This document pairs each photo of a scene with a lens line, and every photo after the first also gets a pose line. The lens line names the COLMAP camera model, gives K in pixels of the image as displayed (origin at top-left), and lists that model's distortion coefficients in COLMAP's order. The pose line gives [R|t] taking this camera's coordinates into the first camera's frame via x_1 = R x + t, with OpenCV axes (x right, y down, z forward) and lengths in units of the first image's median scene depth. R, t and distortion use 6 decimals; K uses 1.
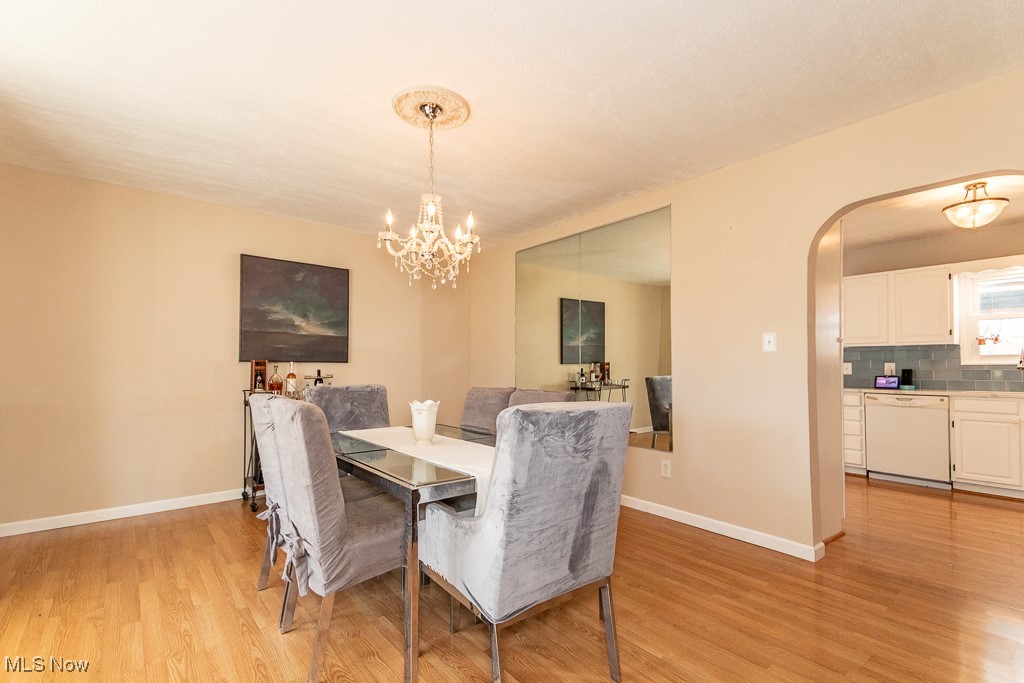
lens RADIAL K [[482.5, 0, 500.4], [0, 482.5, 357.6], [0, 0, 1]] dist [0.064148, -0.023219]
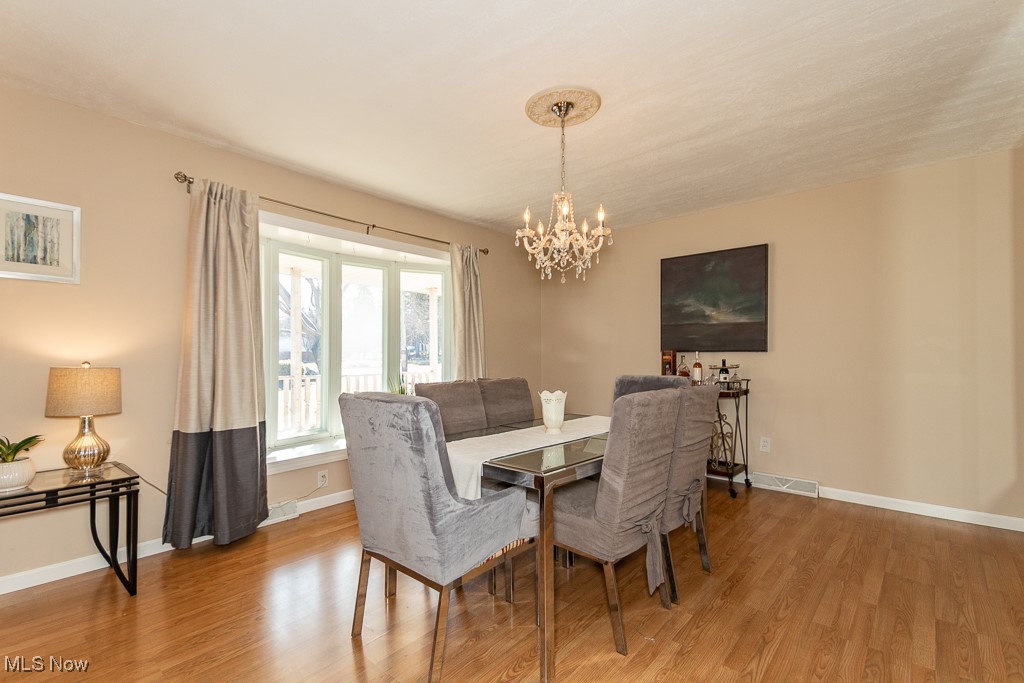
lens RADIAL K [[482.5, 0, 508.8], [0, 482.5, 349.9], [0, 0, 1]] dist [0.064148, -0.023219]
pose [[0.161076, -0.013932, -0.986844, 0.510642], [0.025827, 0.999617, -0.009897, 0.004675], [0.986604, -0.023893, 0.161374, 0.429210]]
